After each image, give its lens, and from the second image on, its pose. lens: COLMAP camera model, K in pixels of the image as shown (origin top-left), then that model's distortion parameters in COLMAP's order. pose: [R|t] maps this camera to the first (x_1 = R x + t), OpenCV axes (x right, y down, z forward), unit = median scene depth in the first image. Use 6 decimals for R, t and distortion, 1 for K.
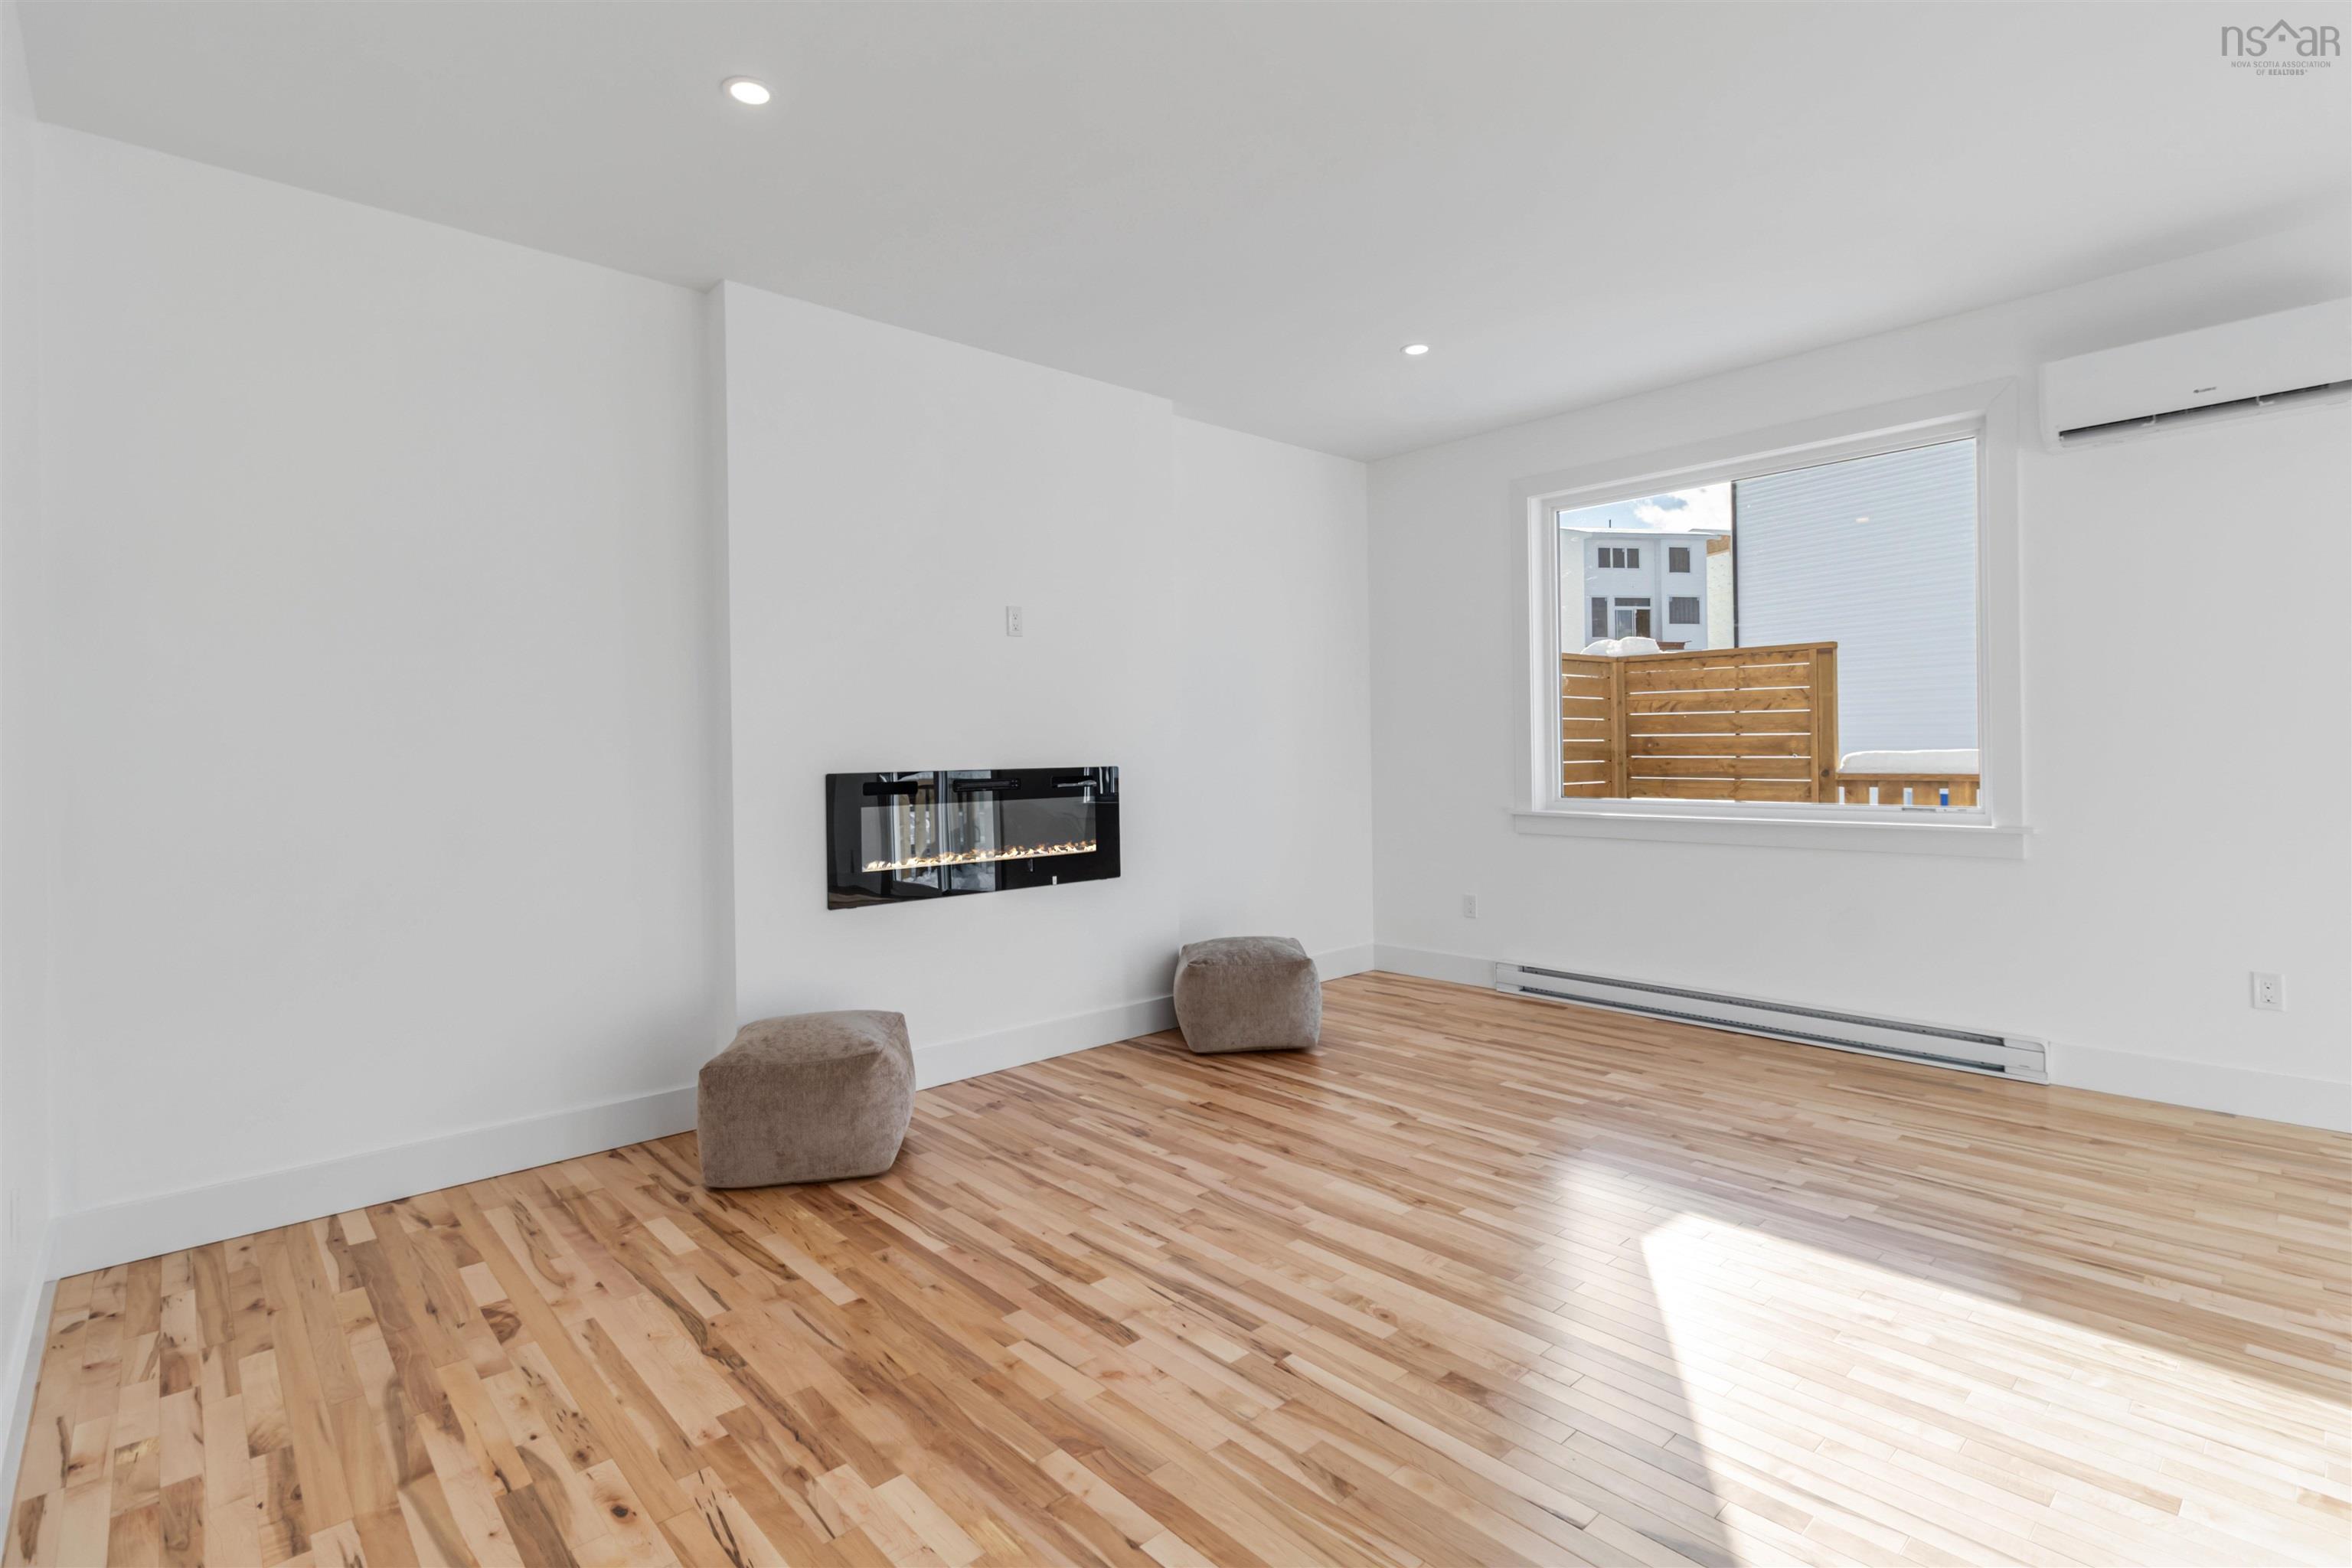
lens RADIAL K [[1113.1, 0, 1190.1], [0, 1113.1, 752.2], [0, 0, 1]] dist [0.000054, -0.000063]
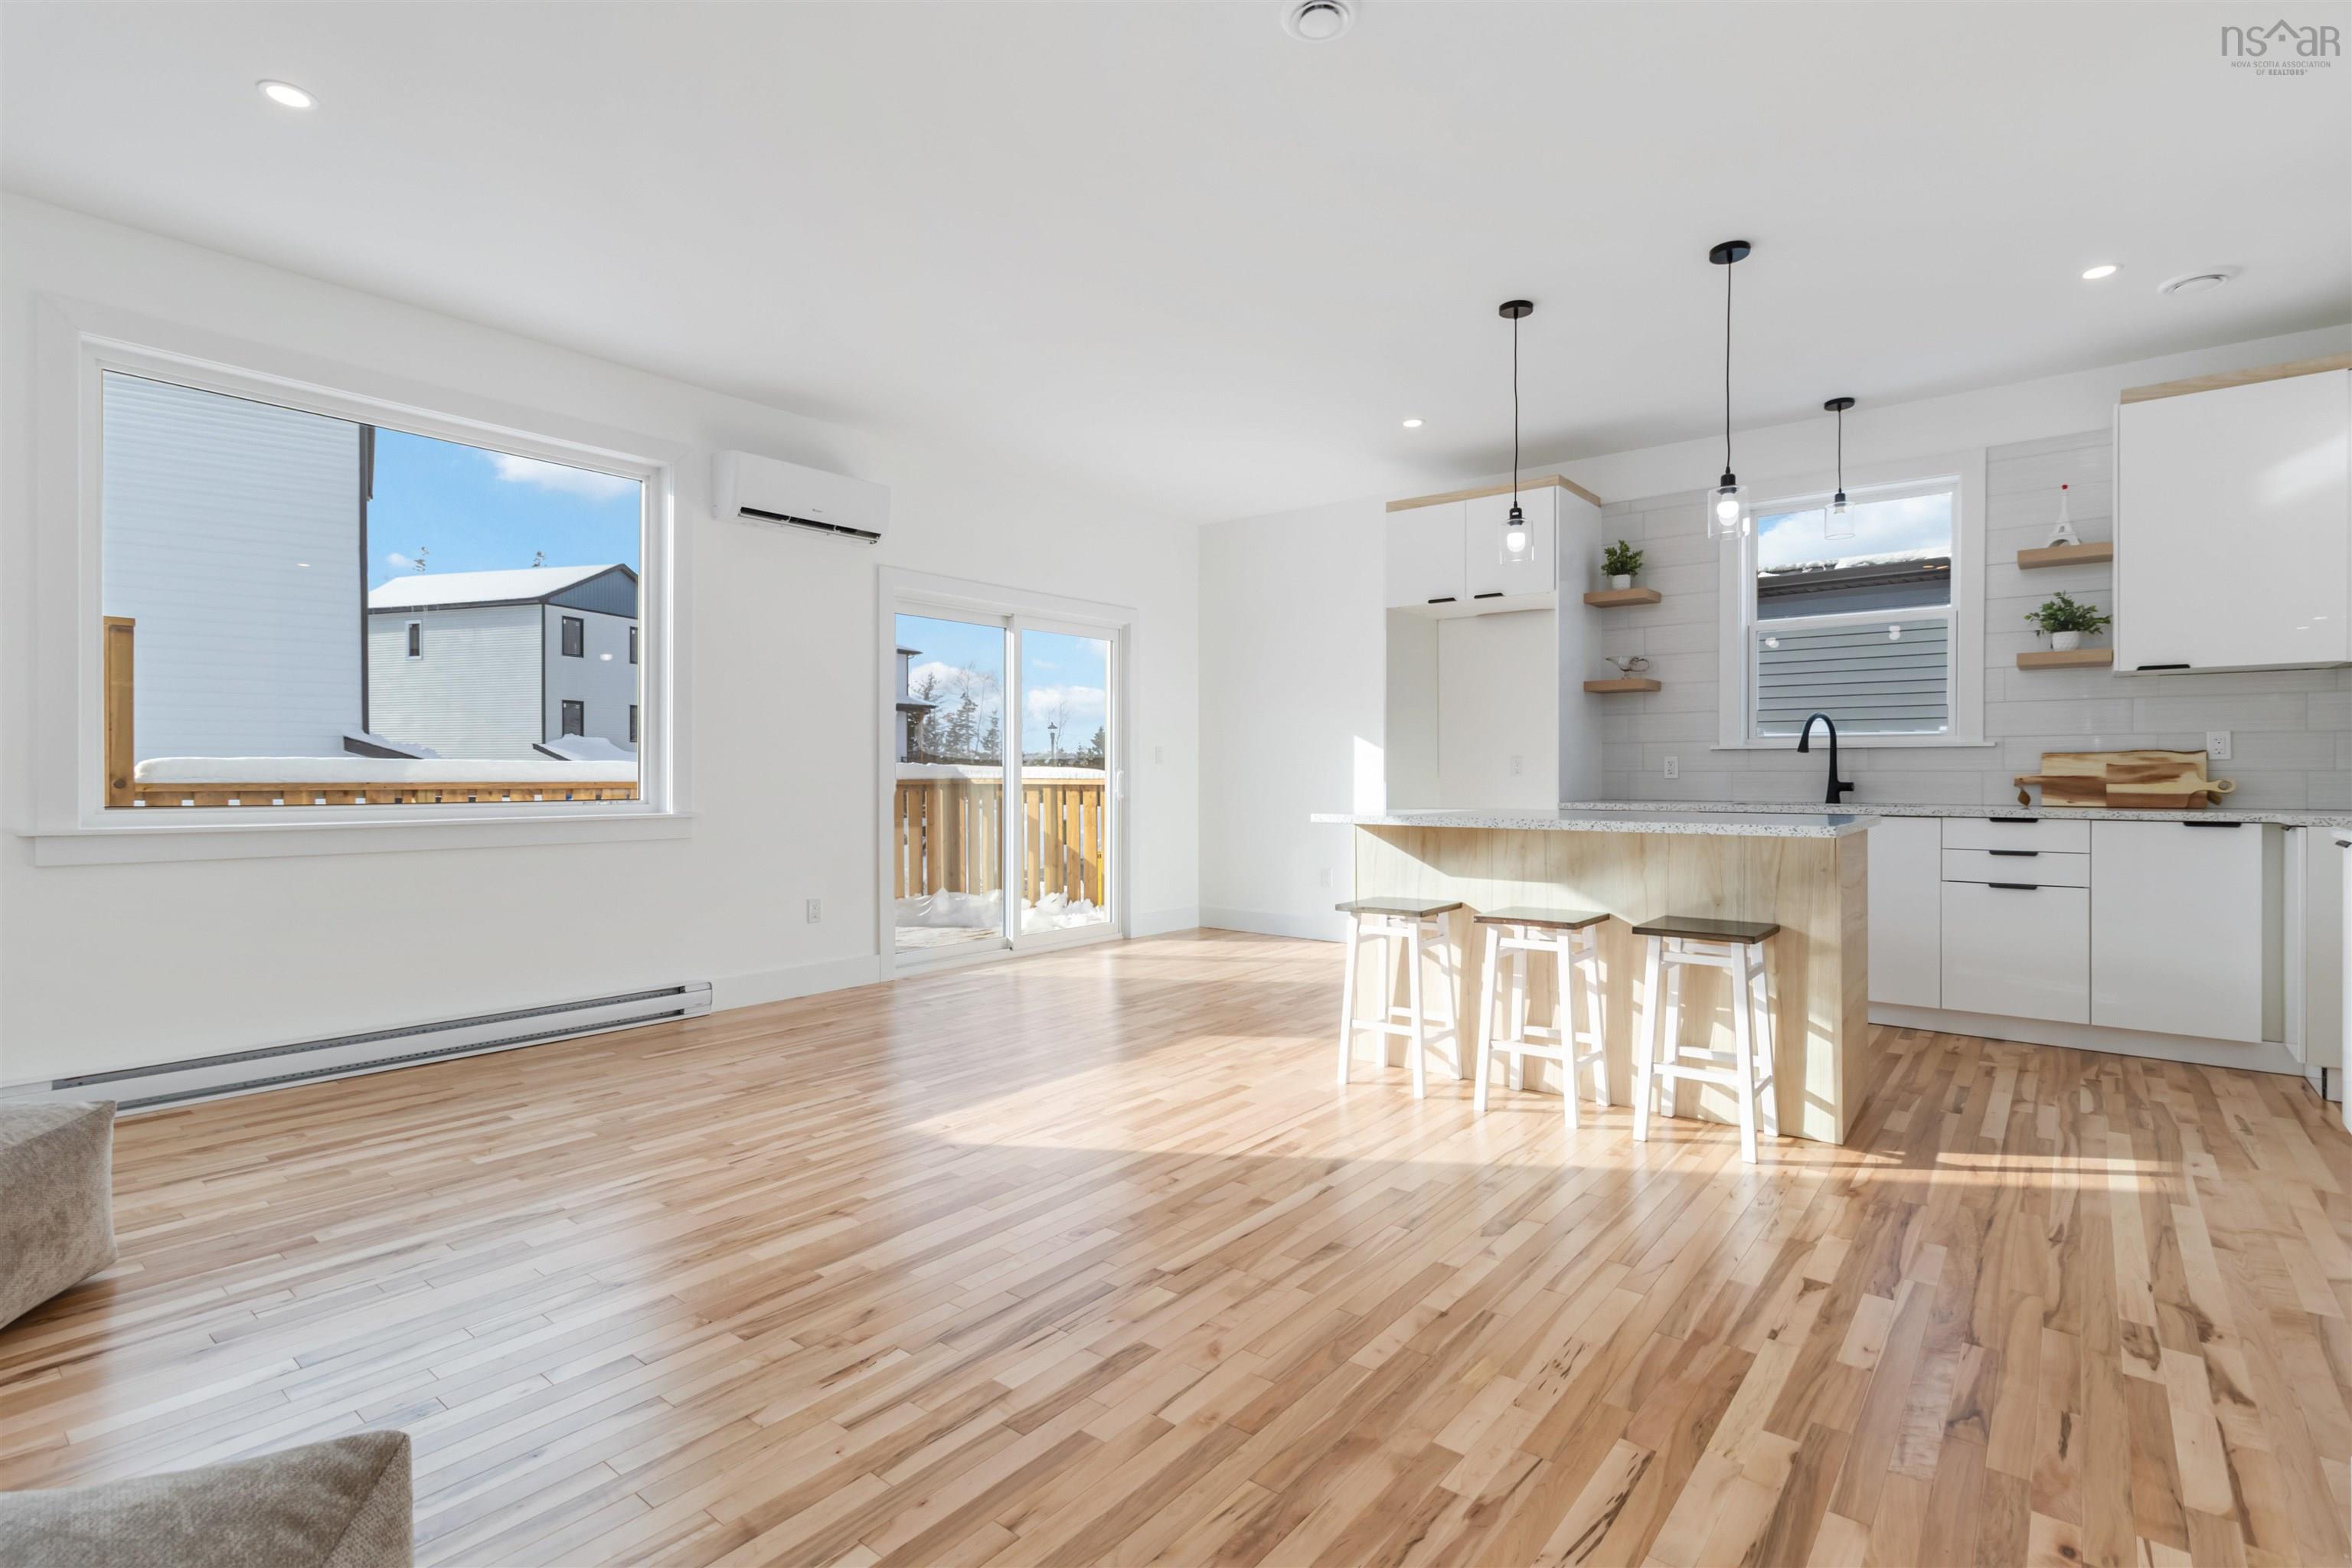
lens RADIAL K [[1116.8, 0, 1177.8], [0, 1116.8, 763.5], [0, 0, 1]] dist [0.001577, 0.000249]
pose [[-0.143555, 0.023152, 0.989371, -0.757817], [0.003347, 0.999732, -0.022908, 0.059020], [-0.989637, 0.000023, -0.143594, 0.866682]]
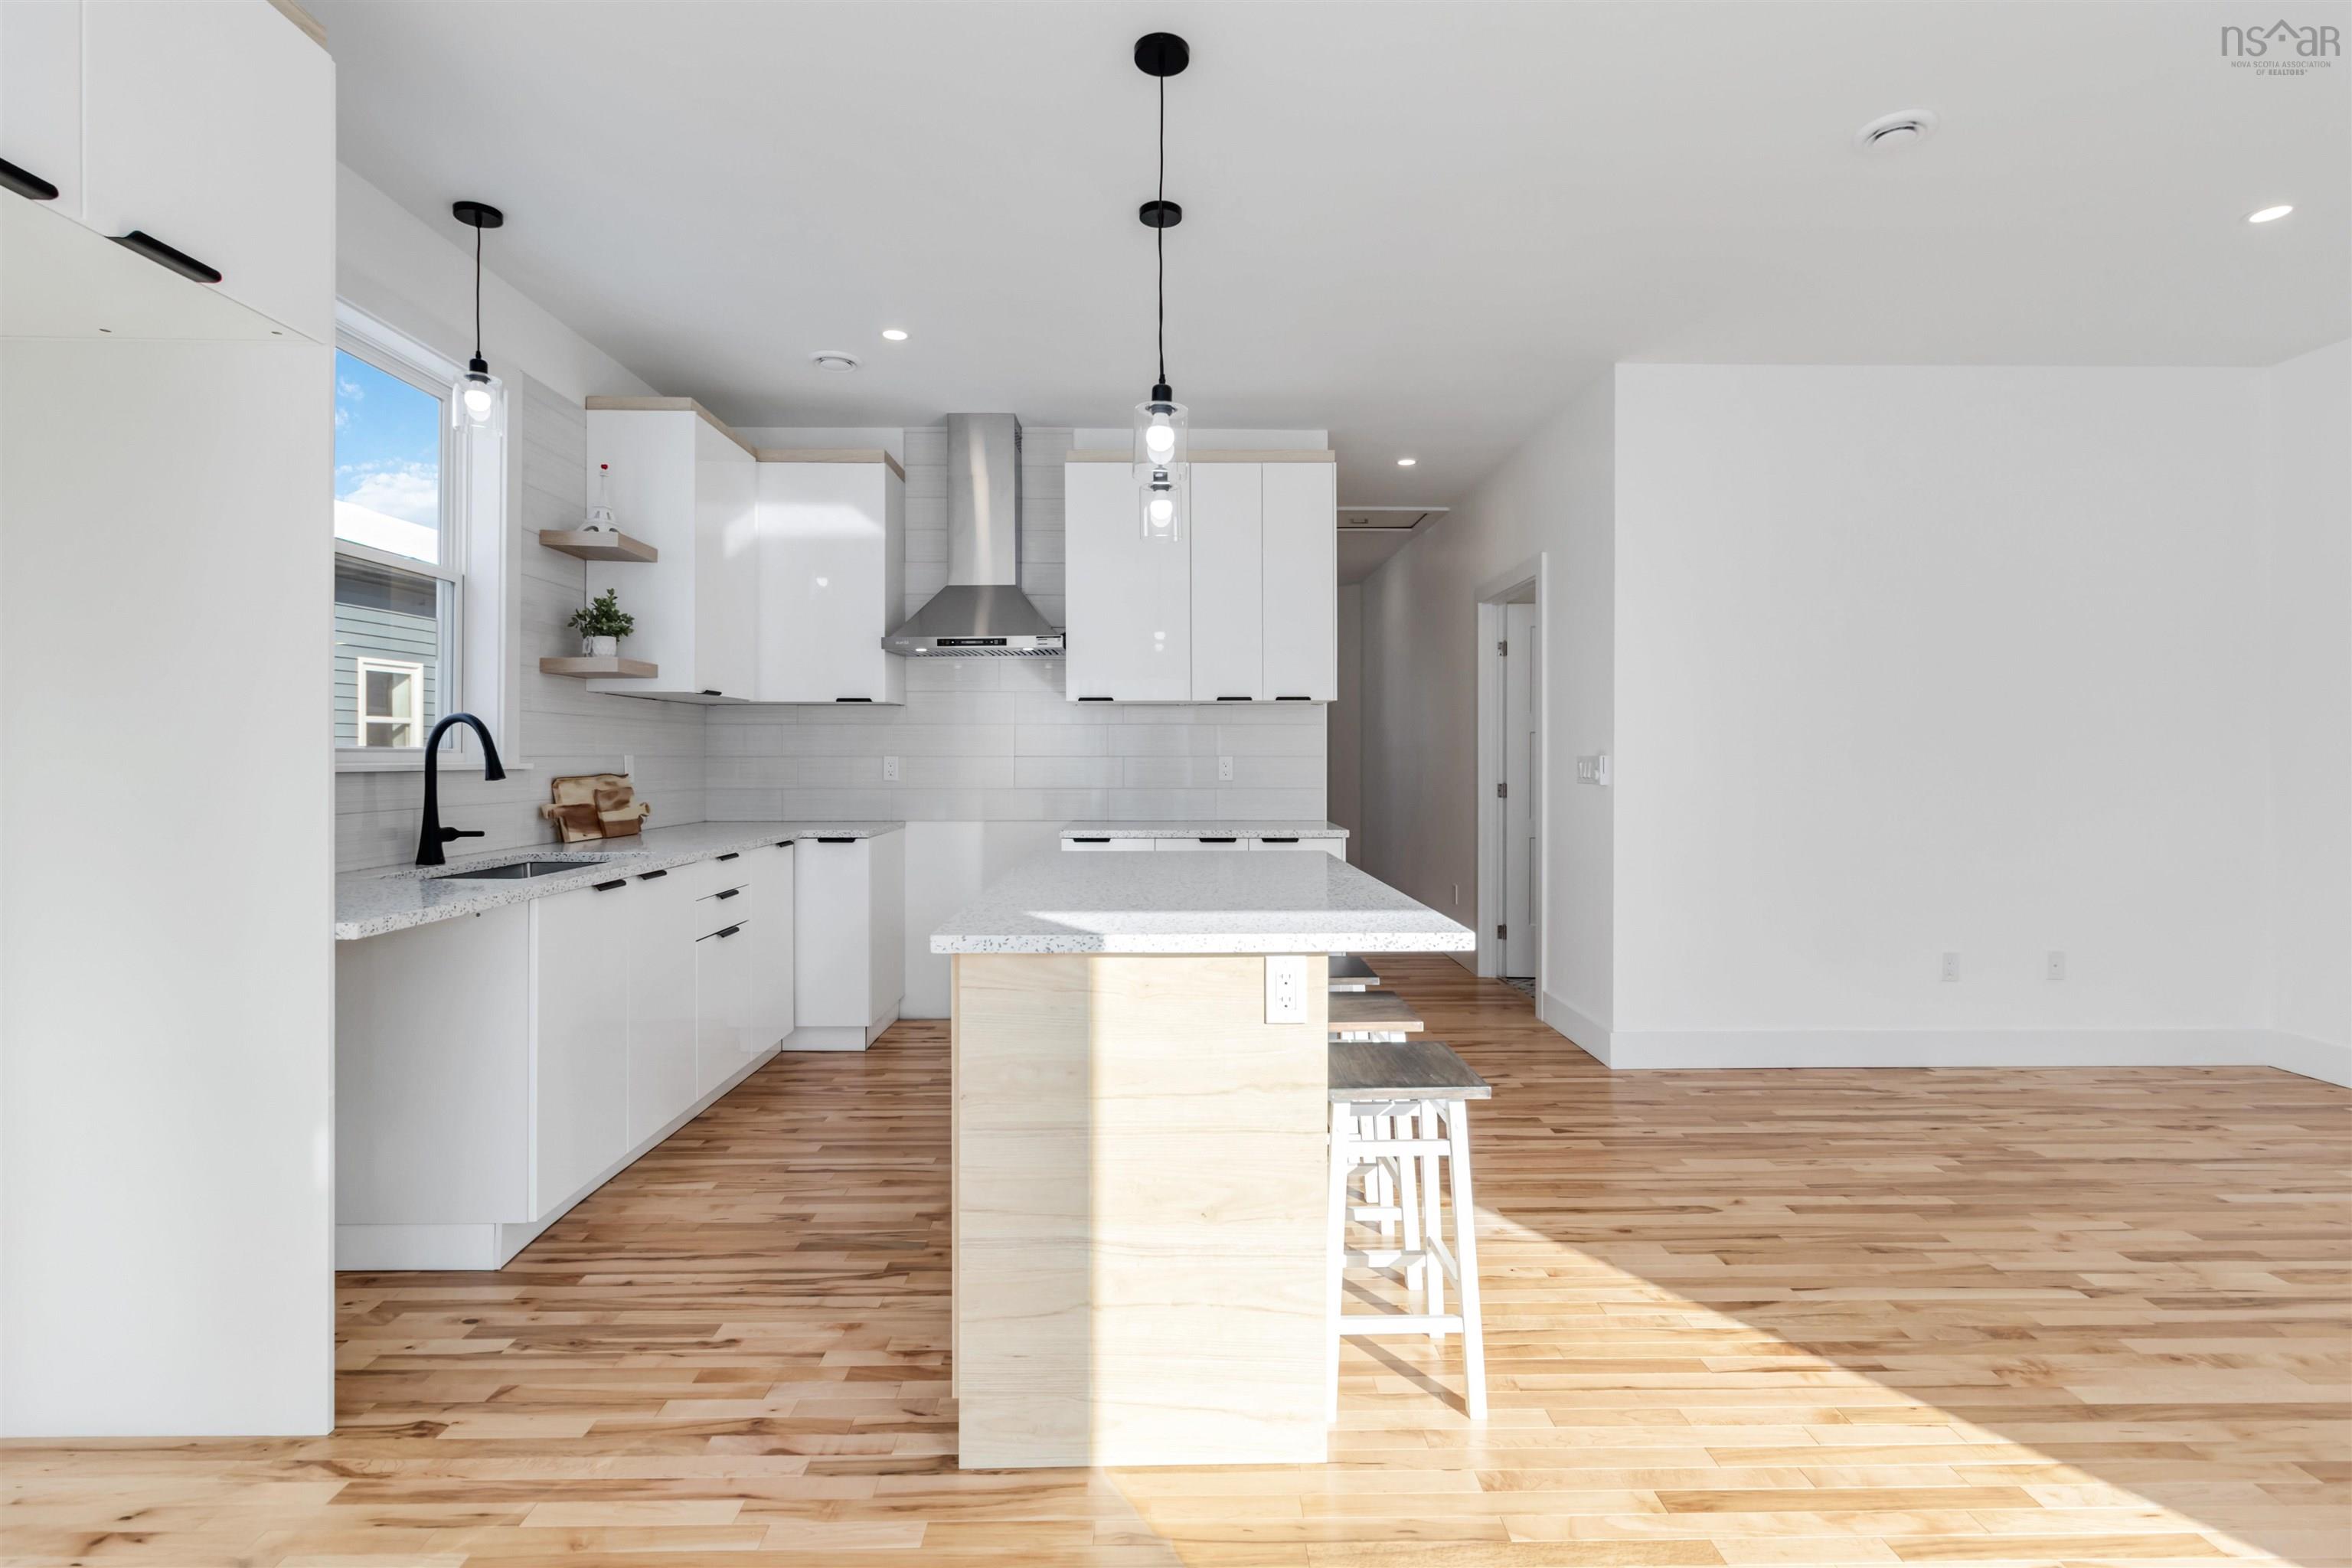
lens RADIAL K [[1116.8, 0, 1177.8], [0, 1116.8, 763.5], [0, 0, 1]] dist [0.001577, 0.000249]
pose [[-0.669199, 0.020399, -0.742804, 1.173399], [0.010987, 0.999785, 0.017558, -0.021737], [0.743002, 0.003589, -0.669279, 0.818347]]
